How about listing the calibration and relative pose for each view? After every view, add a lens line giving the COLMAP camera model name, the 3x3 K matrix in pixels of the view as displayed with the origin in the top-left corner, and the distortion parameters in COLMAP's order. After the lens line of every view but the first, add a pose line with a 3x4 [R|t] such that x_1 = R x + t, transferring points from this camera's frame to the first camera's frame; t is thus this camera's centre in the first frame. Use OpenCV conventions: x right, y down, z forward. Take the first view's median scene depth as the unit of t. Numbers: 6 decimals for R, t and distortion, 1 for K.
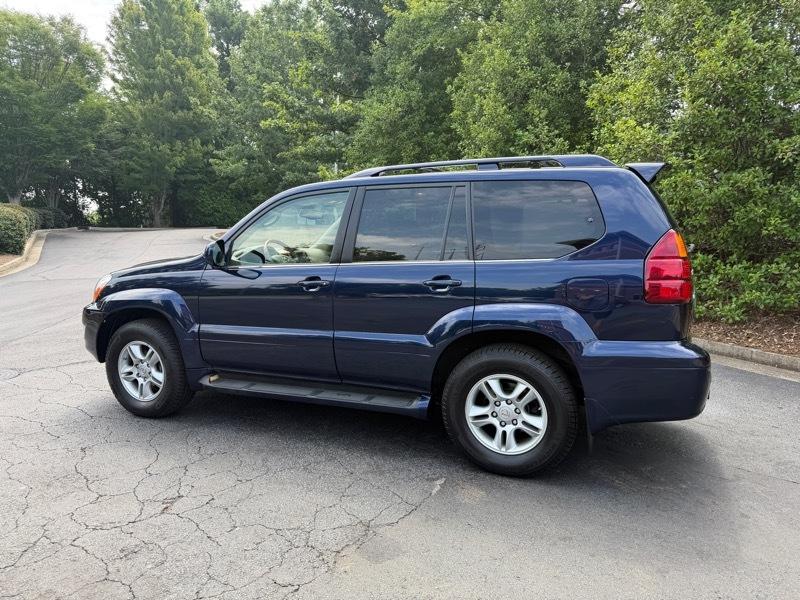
lens RADIAL K [[558.2, 0, 400.0], [0, 558.2, 300.0], [0, 0, 1]] dist [0.036028, -0.046114]
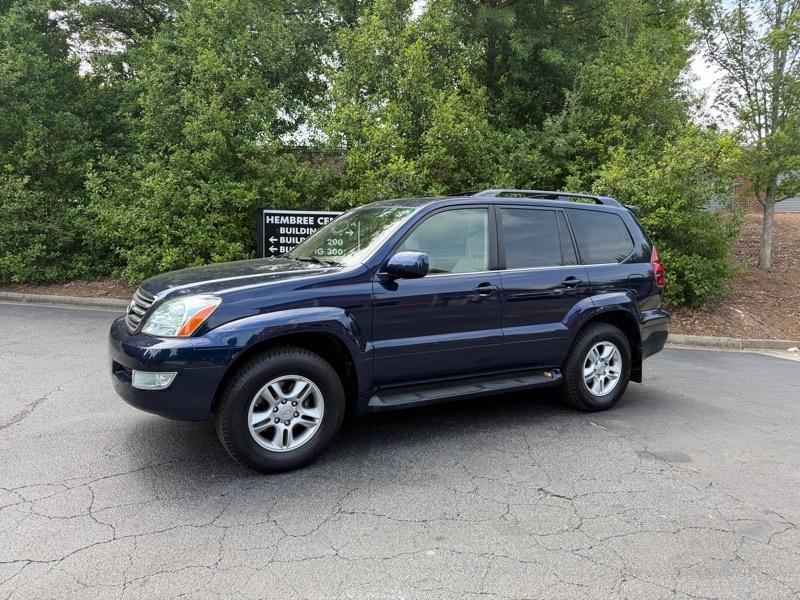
lens RADIAL K [[546.6, 0, 401.0], [0, 546.6, 310.5], [0, 0, 1]] dist [0.034692, -0.043291]
pose [[0.610664, -0.081578, 0.787676, -1.003801], [0.072015, 0.996279, 0.047351, -0.045247], [-0.788608, 0.027809, 0.614267, 0.411008]]
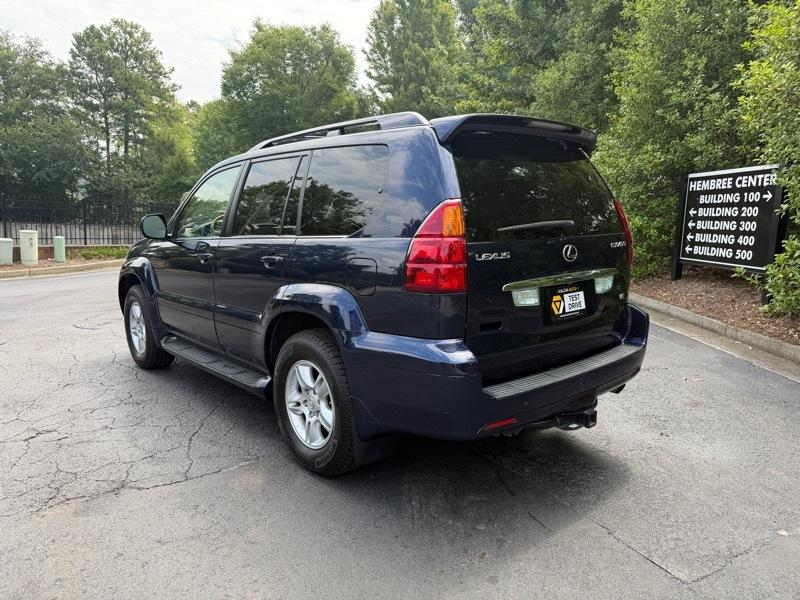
lens RADIAL K [[558.2, 0, 400.0], [0, 558.2, 300.0], [0, 0, 1]] dist [0.036028, -0.046114]
pose [[0.899205, 0.068735, -0.432096, 0.558910], [-0.056142, 0.997545, 0.041849, -0.010324], [0.433911, -0.013372, 0.900856, 0.189082]]
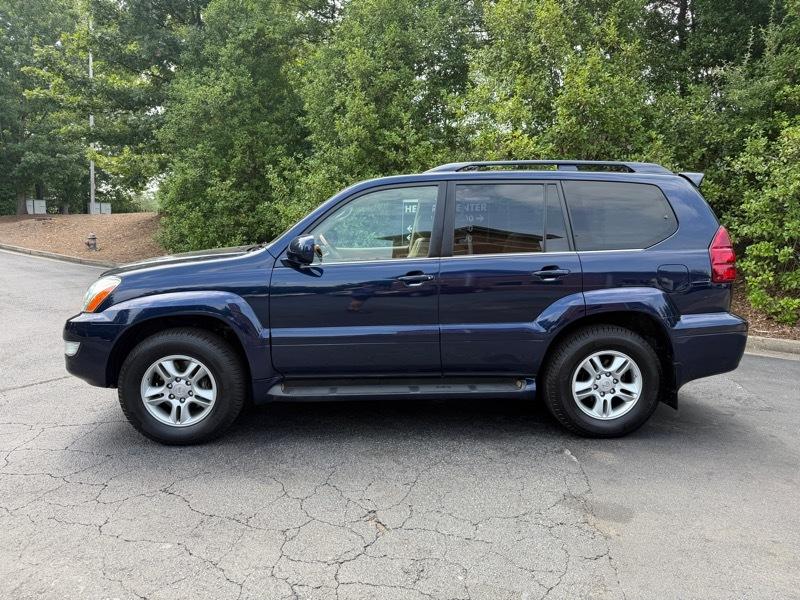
lens RADIAL K [[558.2, 0, 400.0], [0, 558.2, 300.0], [0, 0, 1]] dist [0.036028, -0.046114]
pose [[0.901778, -0.048793, 0.429437, -0.539755], [0.045620, 0.998802, 0.017689, -0.008539], [-0.429786, 0.003639, 0.902924, 0.110671]]
